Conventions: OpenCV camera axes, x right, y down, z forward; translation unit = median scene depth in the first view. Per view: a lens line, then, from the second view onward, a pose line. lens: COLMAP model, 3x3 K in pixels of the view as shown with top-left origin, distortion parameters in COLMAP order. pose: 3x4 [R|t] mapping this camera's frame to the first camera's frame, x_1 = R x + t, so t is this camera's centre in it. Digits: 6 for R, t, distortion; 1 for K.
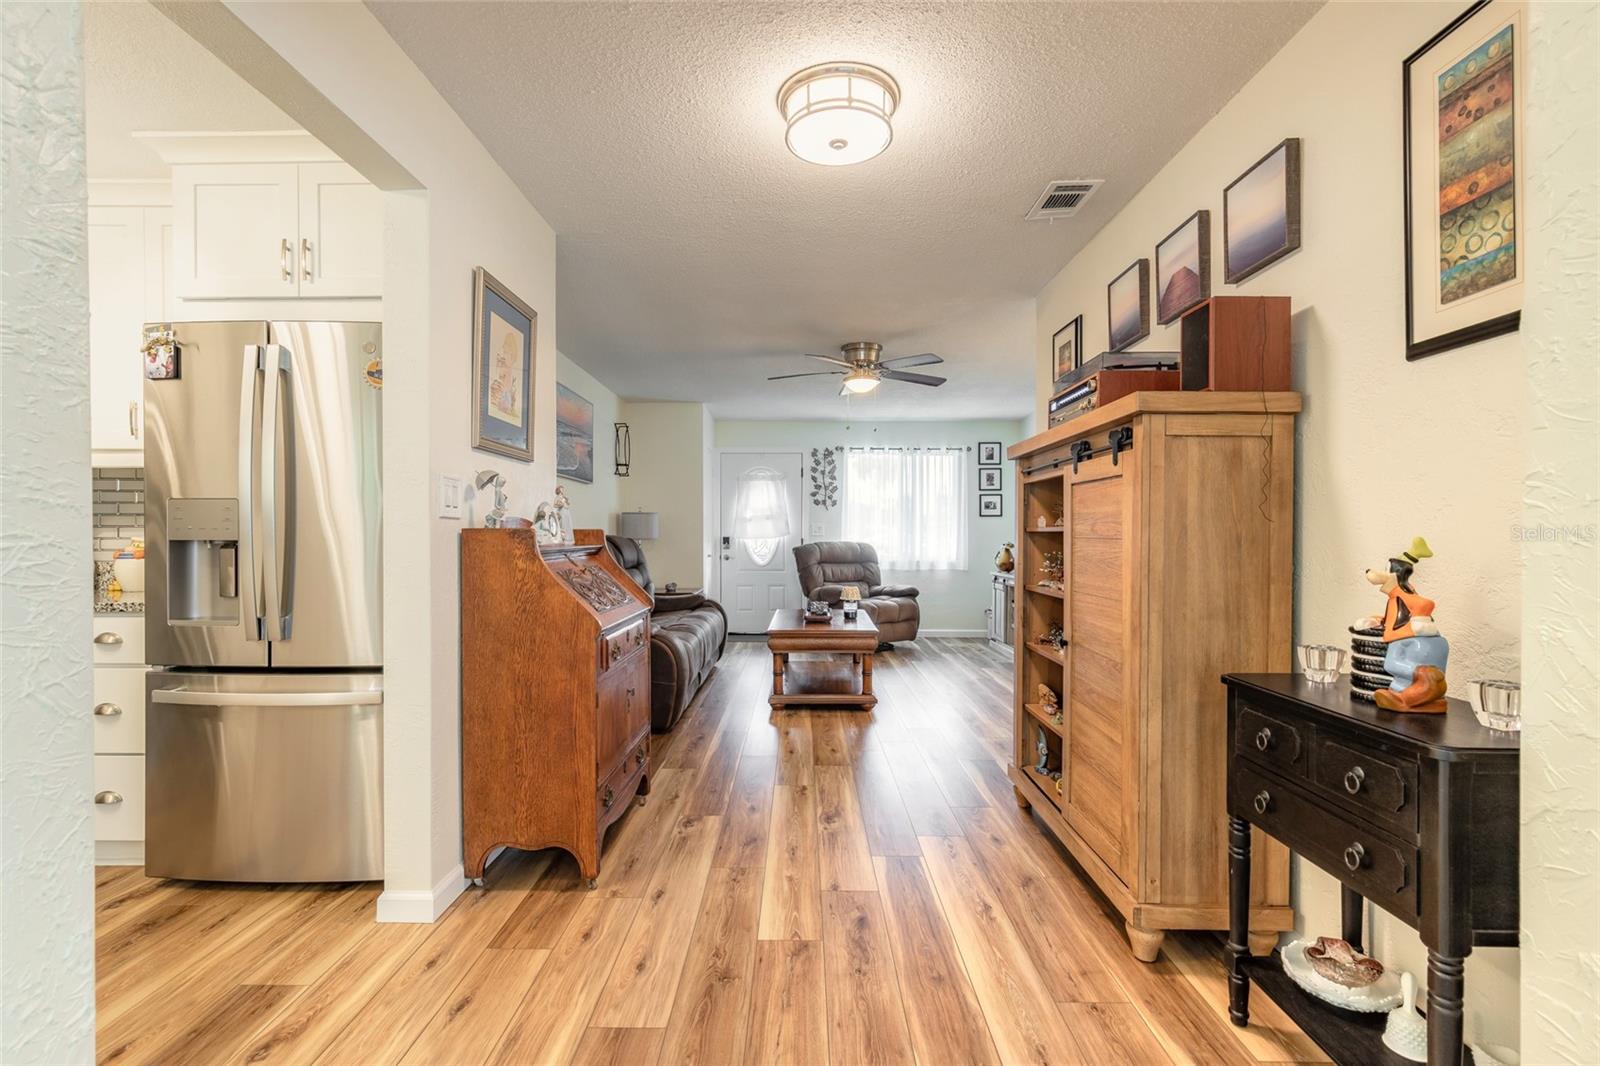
lens RADIAL K [[726.5, 0, 802.9], [0, 726.5, 535.4], [0, 0, 1]] dist [0.008475, 0.000281]
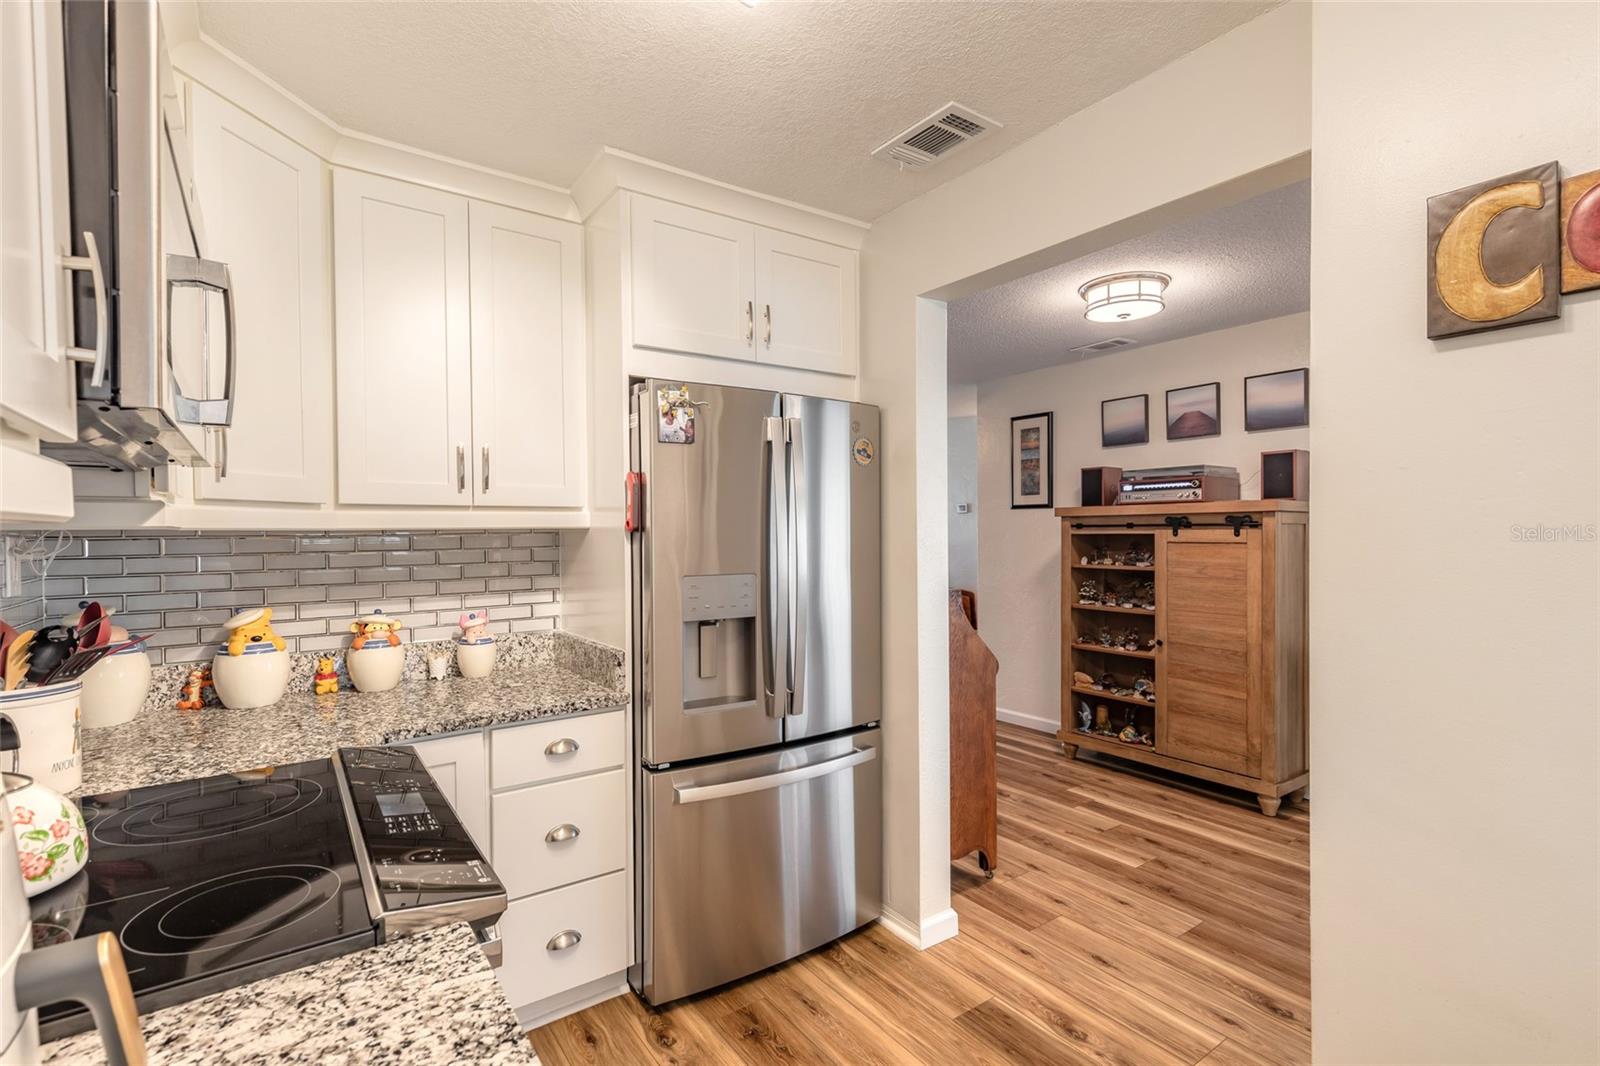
lens RADIAL K [[726.5, 0, 805.3], [0, 726.5, 539.5], [0, 0, 1]] dist [0.008475, 0.000281]
pose [[0.812102, -0.012773, 0.583376, -1.035724], [0.010923, 0.999918, 0.006687, -0.082238], [-0.583414, 0.000942, 0.812175, 0.149345]]
